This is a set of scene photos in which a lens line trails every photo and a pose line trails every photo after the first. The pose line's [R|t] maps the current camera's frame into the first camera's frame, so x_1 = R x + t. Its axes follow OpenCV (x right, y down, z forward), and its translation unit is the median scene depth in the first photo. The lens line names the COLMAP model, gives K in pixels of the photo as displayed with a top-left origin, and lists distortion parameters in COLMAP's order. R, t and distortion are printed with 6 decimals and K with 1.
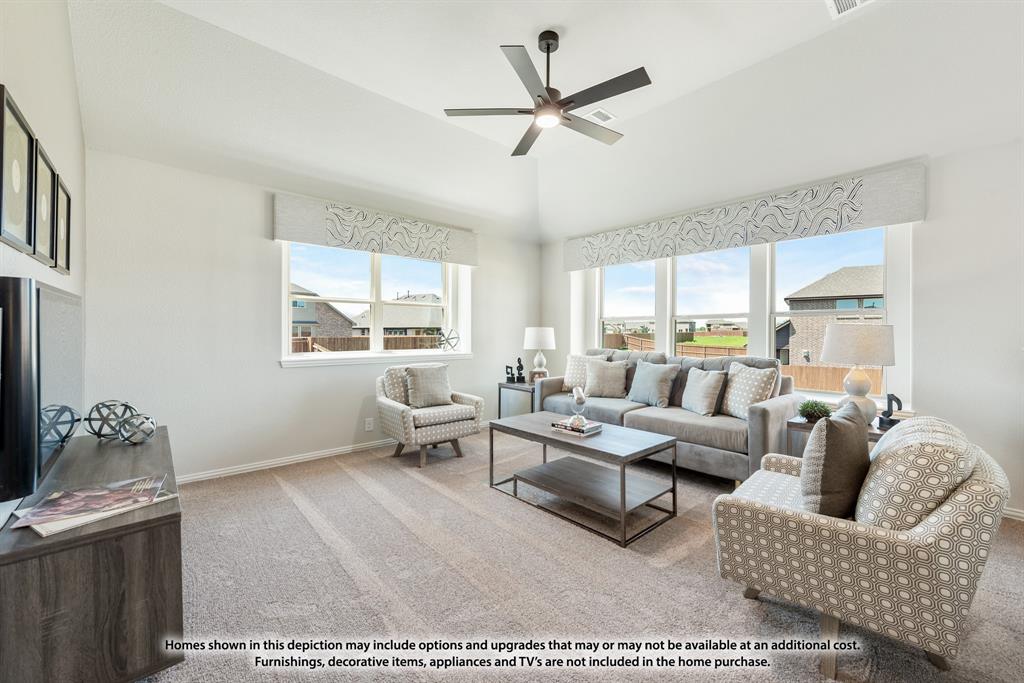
lens RADIAL K [[406.5, 0, 516.4], [0, 406.5, 338.3], [0, 0, 1]] dist [0.002373, -0.002213]
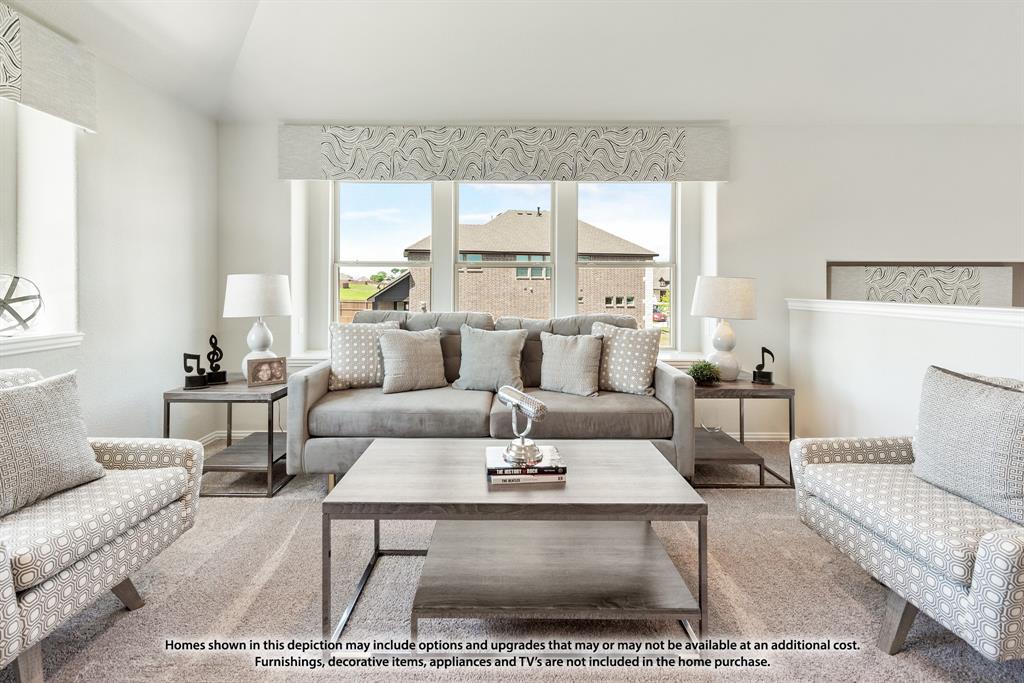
lens RADIAL K [[480.4, 0, 507.7], [0, 480.4, 285.8], [0, 0, 1]] dist [0.010902, -0.002059]
pose [[0.666396, -0.000527, 0.745598, -0.224719], [0.008004, 0.999947, -0.006448, -0.006420], [-0.745555, 0.010265, 0.666365, 0.394674]]
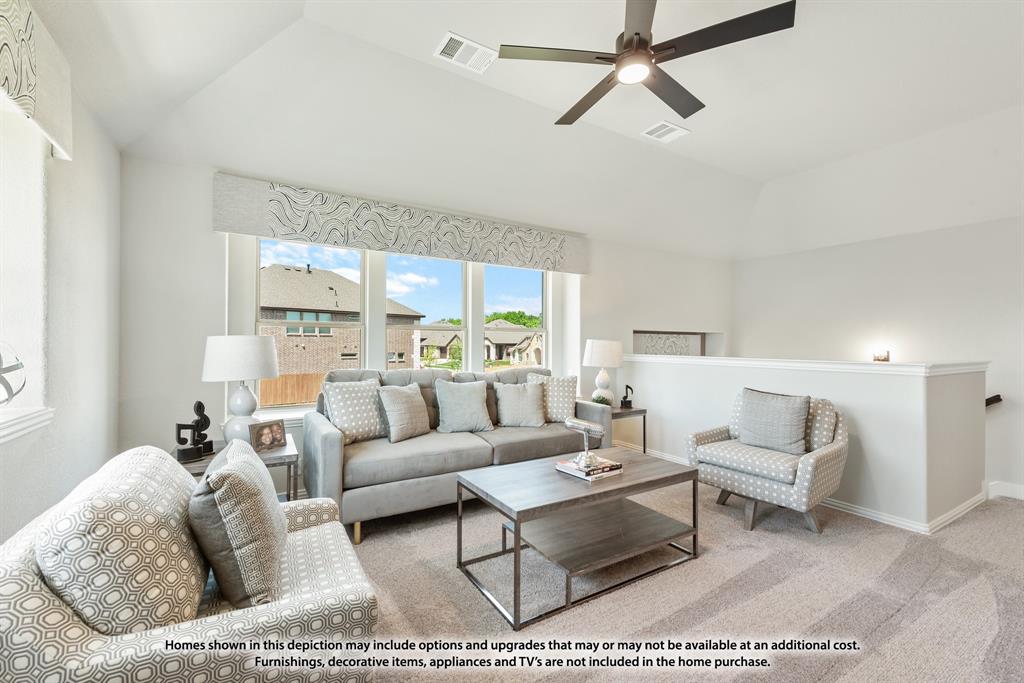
lens RADIAL K [[433.5, 0, 511.3], [0, 433.5, 341.6], [0, 0, 1]] dist [0.012111, 0.000014]
pose [[0.172360, 0.002024, 0.985032, -0.479293], [0.007859, 0.999963, -0.003430, -0.016976], [-0.985003, 0.008332, 0.172338, 0.671006]]
